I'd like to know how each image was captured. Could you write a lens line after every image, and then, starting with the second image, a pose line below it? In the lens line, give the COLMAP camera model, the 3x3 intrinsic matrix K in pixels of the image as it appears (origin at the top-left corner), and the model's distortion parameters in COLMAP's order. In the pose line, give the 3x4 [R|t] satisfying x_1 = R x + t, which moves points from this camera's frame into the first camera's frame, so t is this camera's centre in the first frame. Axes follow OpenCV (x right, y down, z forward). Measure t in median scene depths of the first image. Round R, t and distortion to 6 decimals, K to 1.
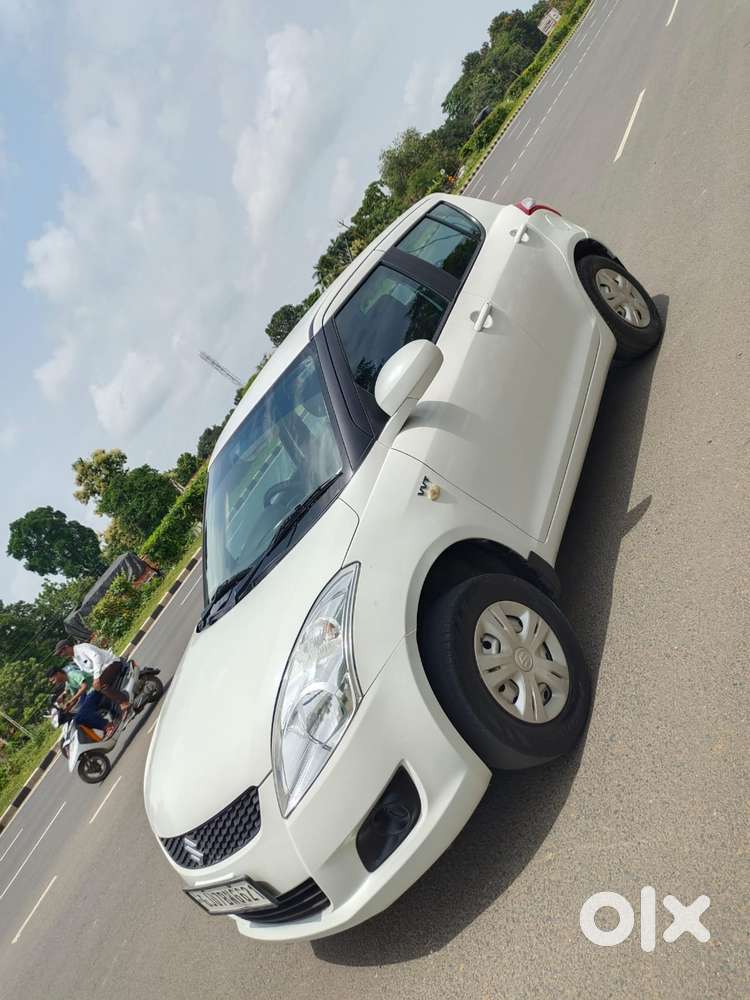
lens RADIAL K [[773.8, 0, 379.6], [0, 773.8, 502.9], [0, 0, 1]] dist [0.015255, -0.045182]
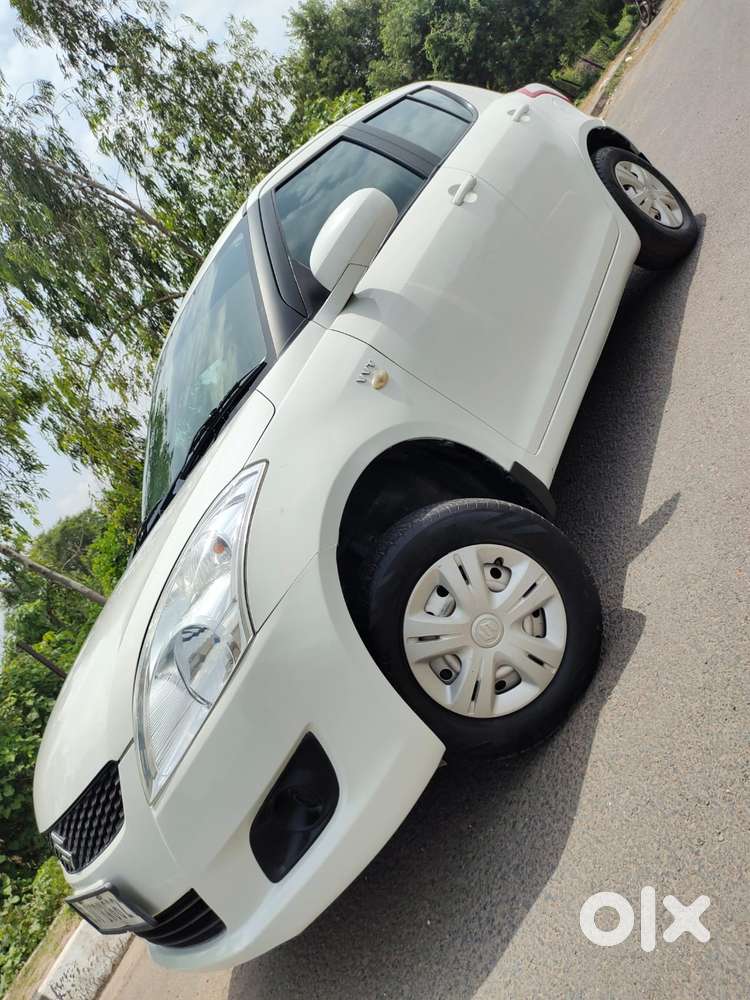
lens RADIAL K [[773.8, 0, 376.1], [0, 773.8, 500.1], [0, 0, 1]] dist [0.015255, -0.045182]
pose [[0.997752, -0.009399, -0.066352, 0.109032], [0.008027, 0.999749, -0.020900, 0.113382], [0.066532, 0.020320, 0.997577, 0.235320]]
